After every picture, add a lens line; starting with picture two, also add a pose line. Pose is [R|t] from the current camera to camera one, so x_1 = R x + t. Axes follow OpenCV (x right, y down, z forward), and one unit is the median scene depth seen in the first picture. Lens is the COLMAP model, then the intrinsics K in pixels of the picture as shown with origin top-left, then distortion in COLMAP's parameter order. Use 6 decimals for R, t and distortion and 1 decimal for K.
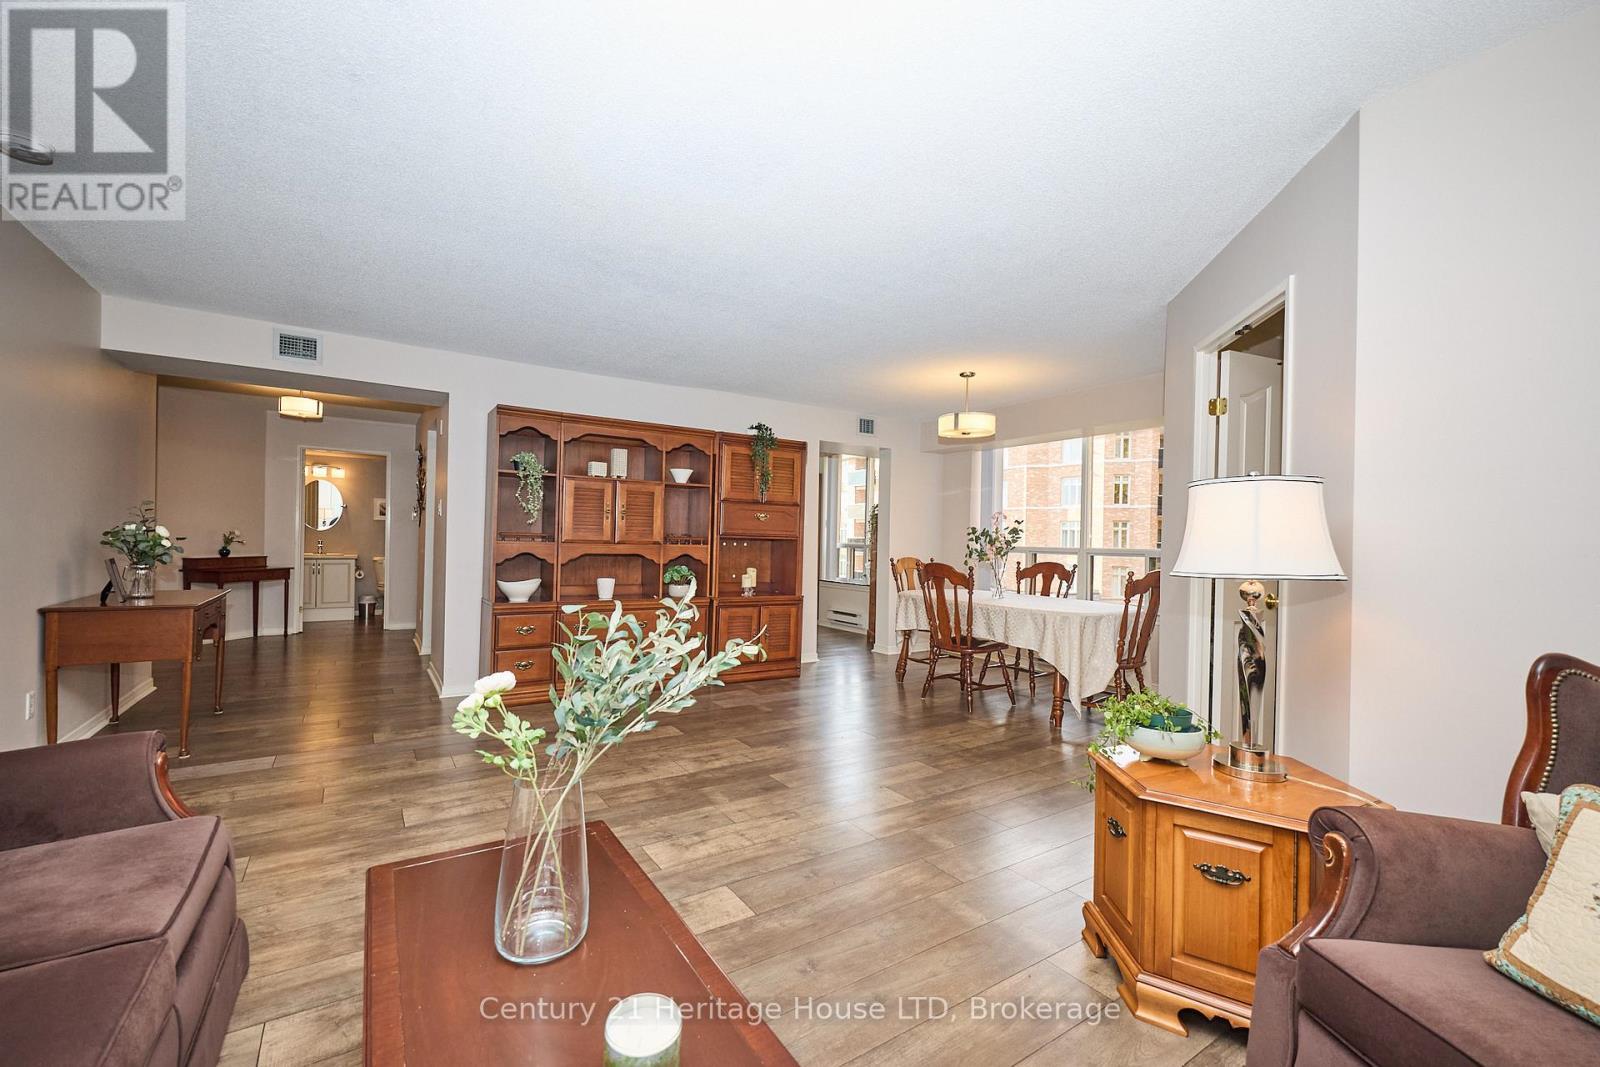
lens RADIAL K [[663.1, 0, 795.2], [0, 663.1, 539.3], [0, 0, 1]] dist [0.000679, -0.000183]
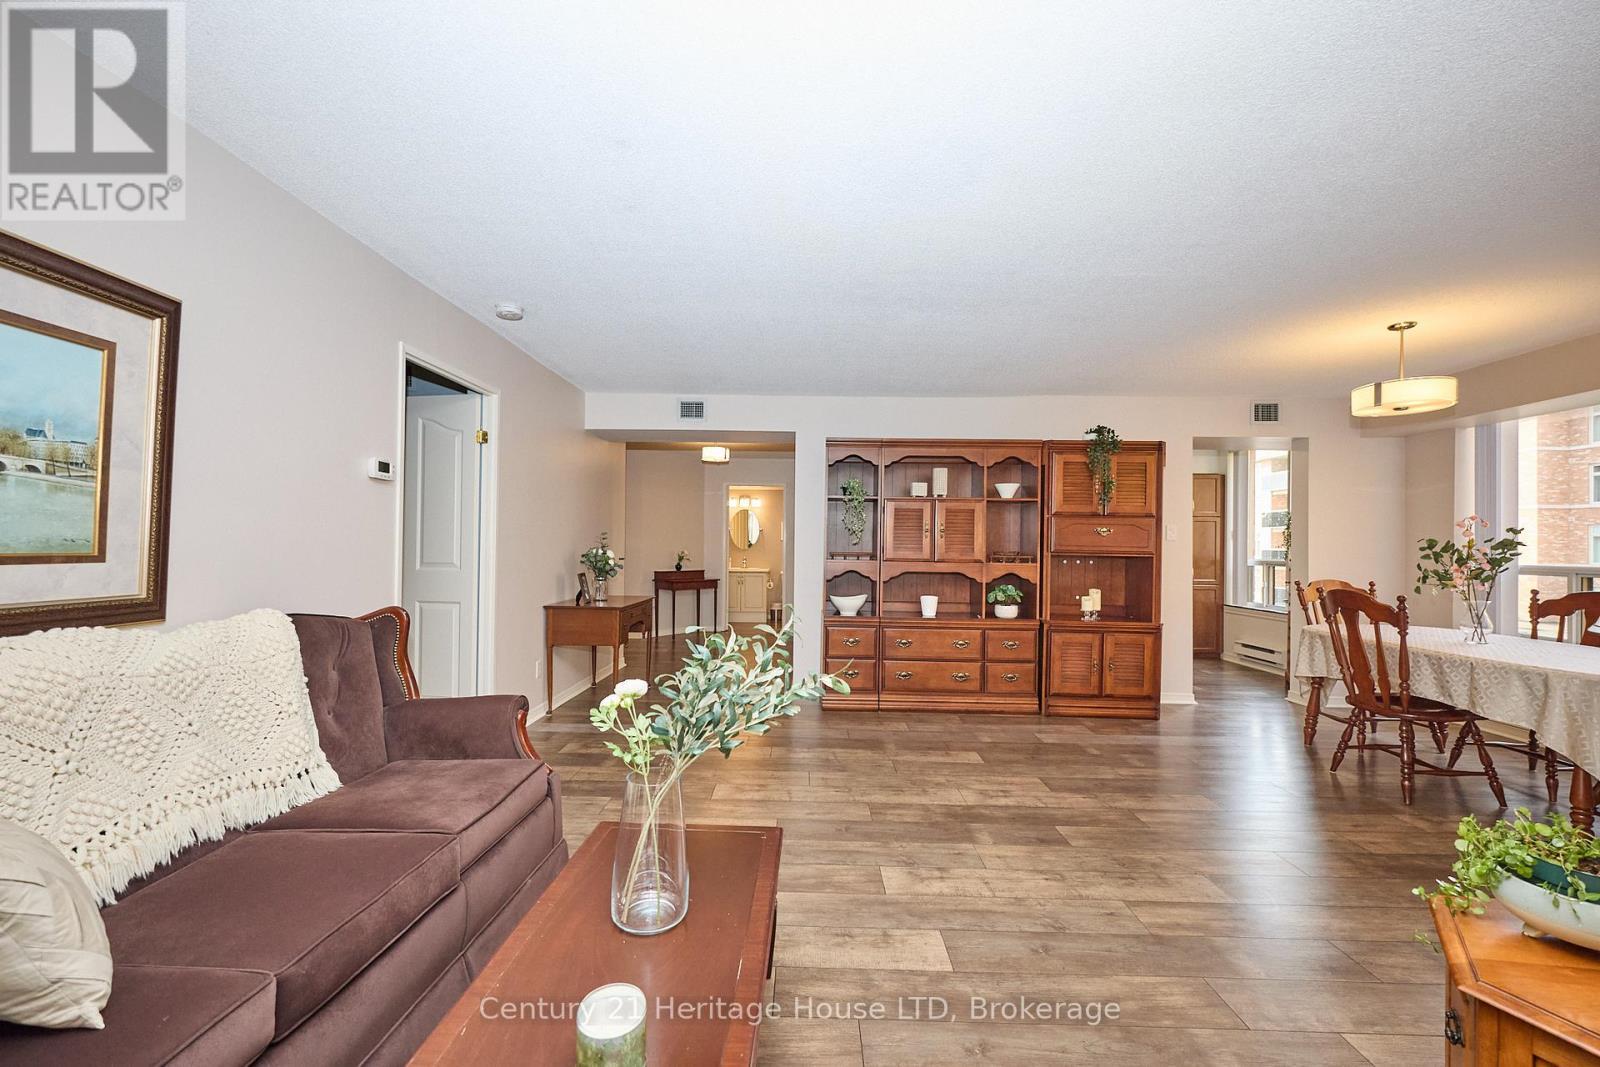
lens RADIAL K [[663.1, 0, 795.2], [0, 663.1, 539.3], [0, 0, 1]] dist [0.000679, -0.000183]
pose [[0.824036, -0.017206, -0.566276, 0.124427], [0.005222, 0.999727, -0.022778, -0.006171], [0.566513, 0.015813, 0.823901, 0.045237]]
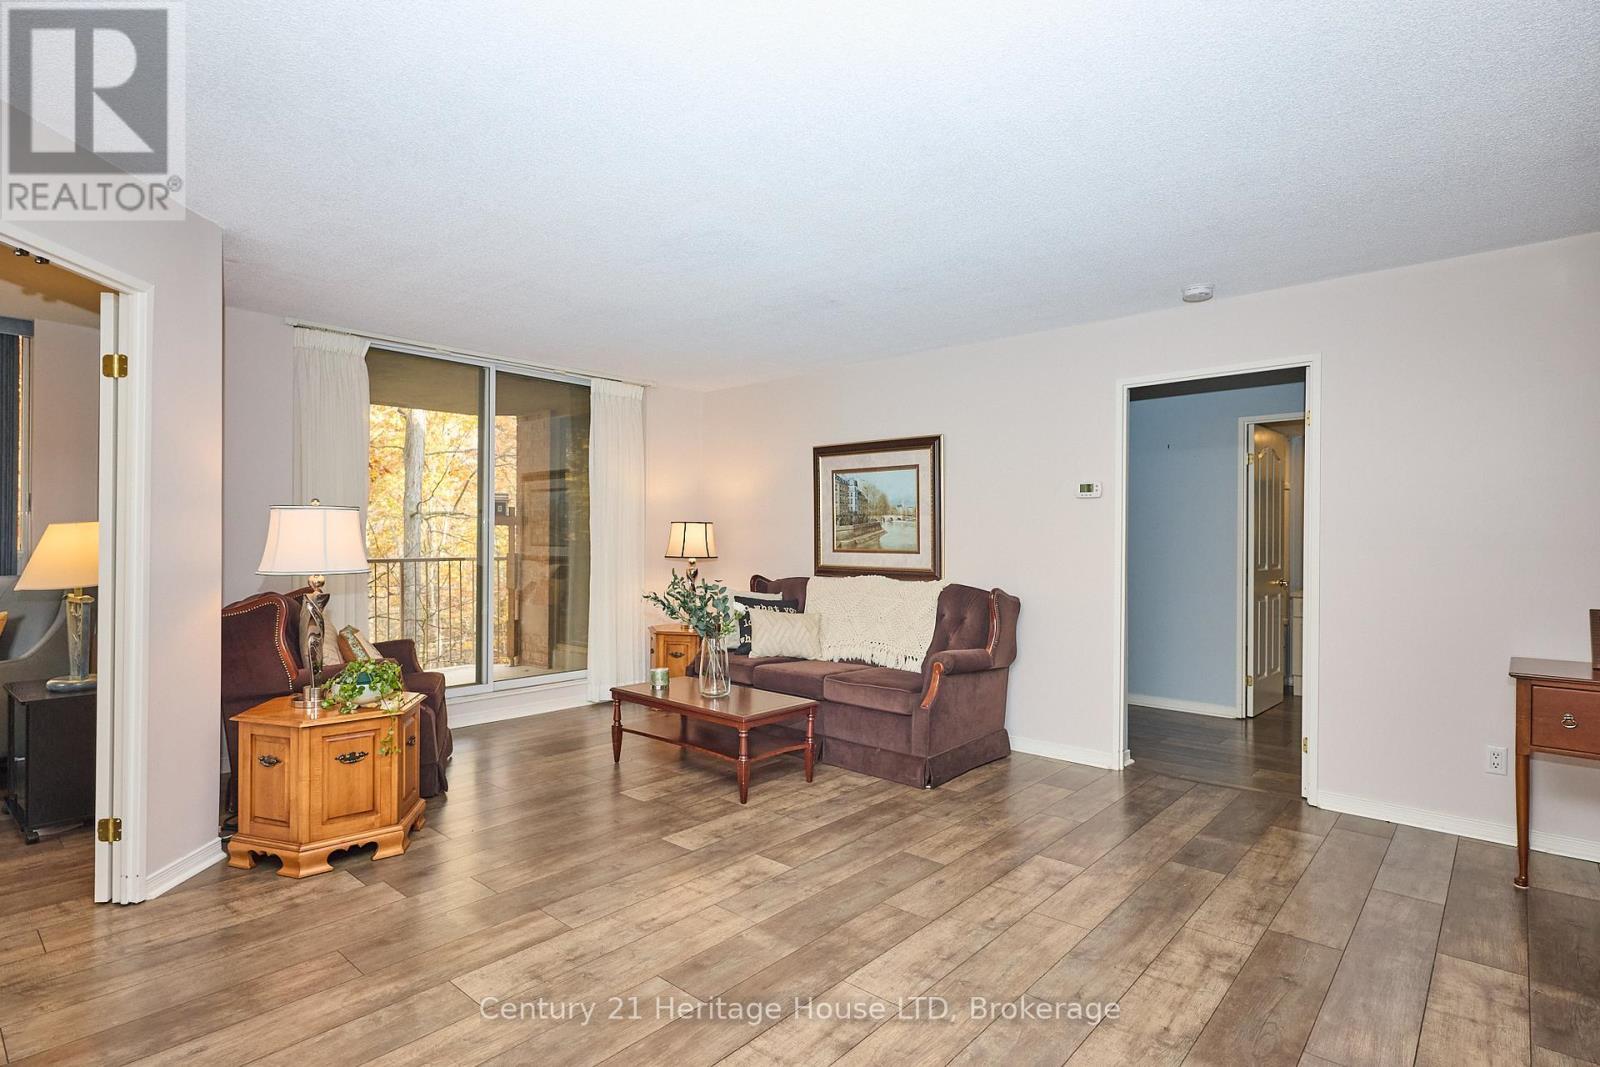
lens RADIAL K [[812.1, 0, 800.0], [0, 812.1, 533.5], [0, 0, 1]] dist [-0.000691, -0.000033]
pose [[-0.966324, -0.030622, -0.255502, 0.044243], [-0.028176, 0.999515, -0.013229, -0.011992], [0.255783, -0.005584, -0.966718, 1.124247]]
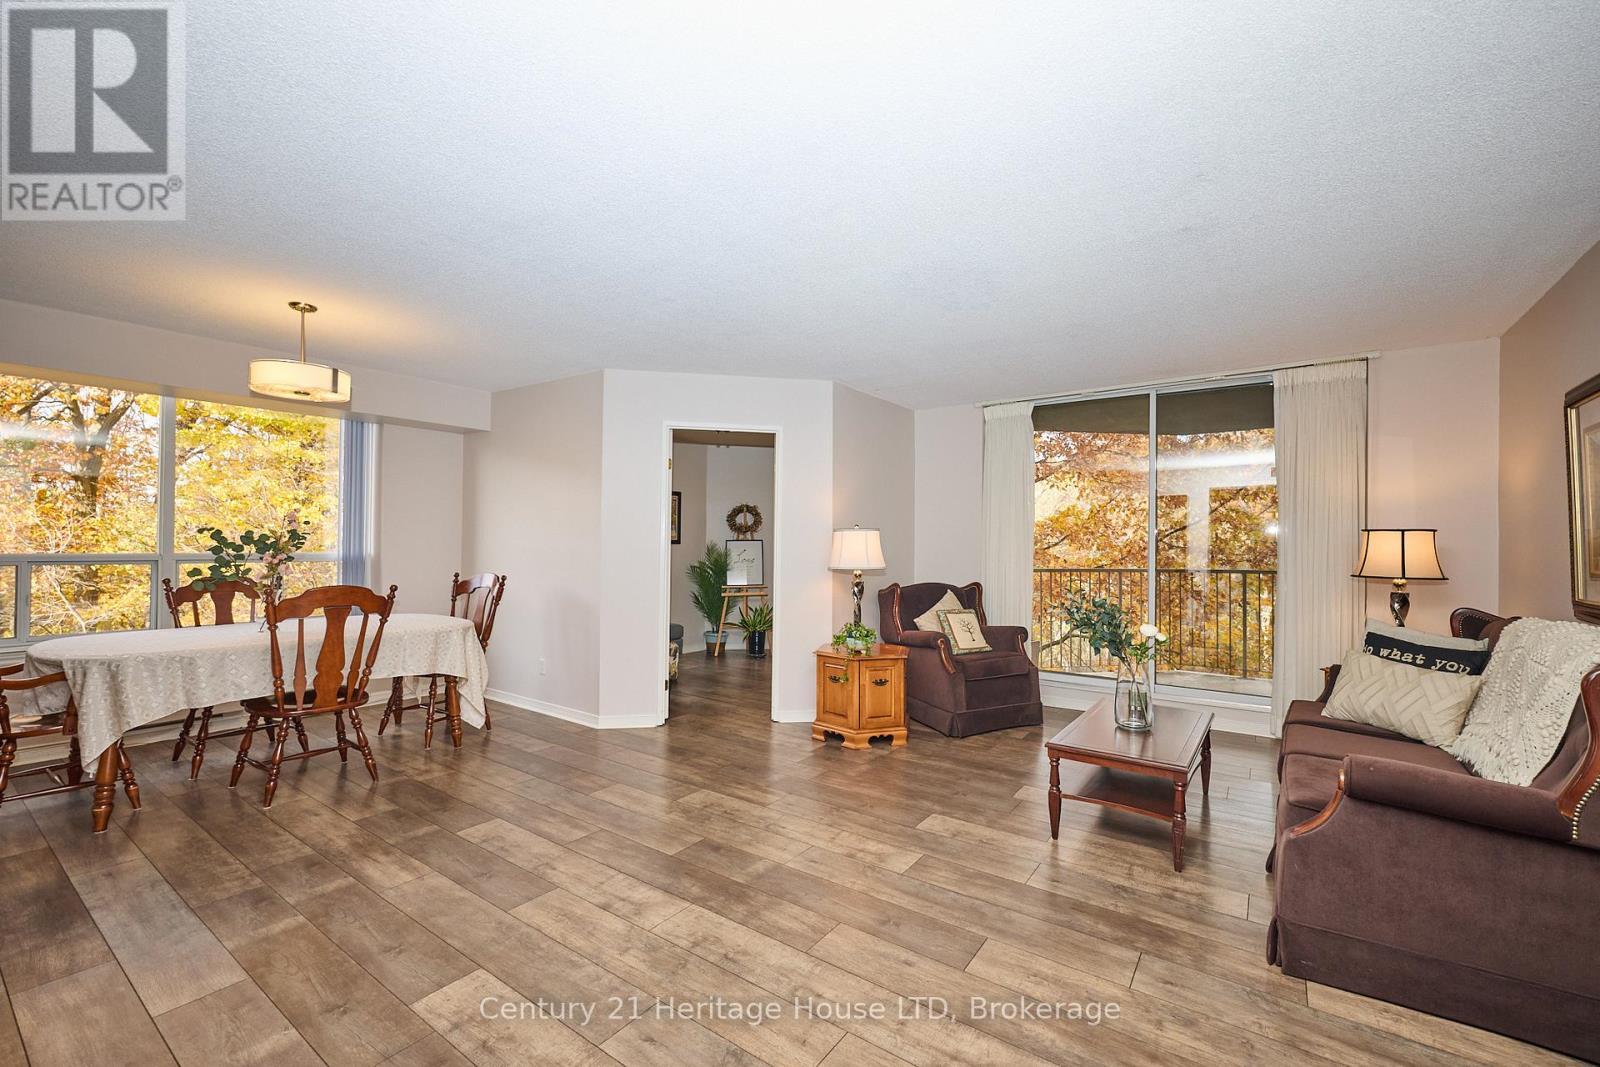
lens RADIAL K [[663.1, 0, 795.2], [0, 663.1, 539.3], [0, 0, 1]] dist [0.000679, -0.000183]
pose [[-0.352541, -0.018877, 0.935606, -0.570171], [-0.018244, 0.999745, 0.013297, -0.028614], [-0.935618, -0.012381, -0.352796, 0.778445]]
